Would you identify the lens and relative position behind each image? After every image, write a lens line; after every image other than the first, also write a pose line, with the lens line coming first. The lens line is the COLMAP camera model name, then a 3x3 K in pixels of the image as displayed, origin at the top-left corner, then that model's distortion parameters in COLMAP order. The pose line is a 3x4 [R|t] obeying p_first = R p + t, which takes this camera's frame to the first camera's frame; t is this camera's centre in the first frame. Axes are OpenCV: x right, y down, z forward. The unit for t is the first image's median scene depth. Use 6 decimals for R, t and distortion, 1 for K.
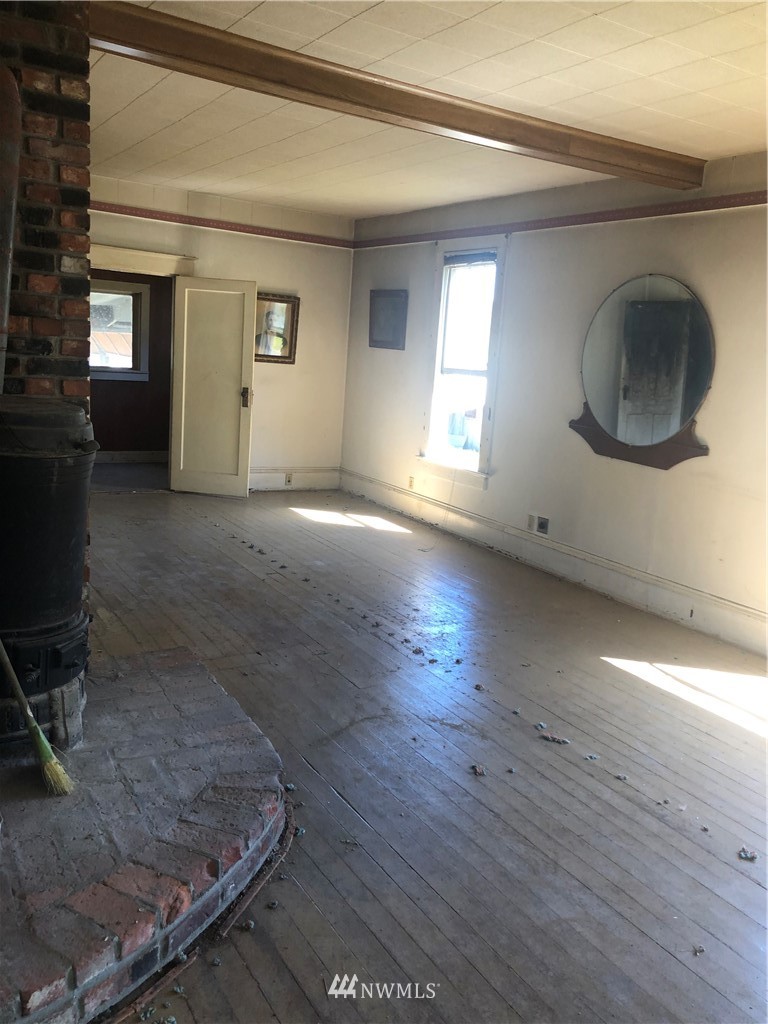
lens RADIAL K [[852.9, 0, 383.8], [0, 852.9, 490.0], [0, 0, 1]] dist [0.005029, 0.006146]
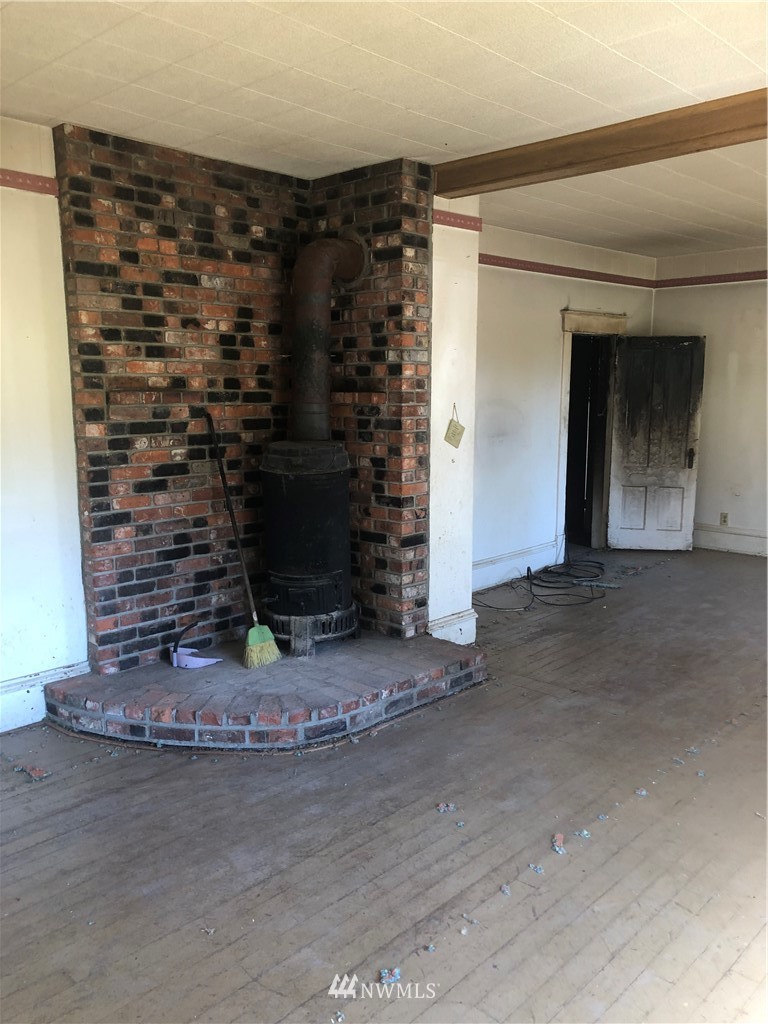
lens RADIAL K [[817.8, 0, 384.0], [0, 817.8, 512.0], [0, 0, 1]] dist [-0.002204, 0.002070]
pose [[0.257997, 0.078272, -0.962970, 1.043621], [-0.146555, 0.988350, 0.041070, -0.050794], [0.954966, 0.130532, 0.266462, 0.650529]]
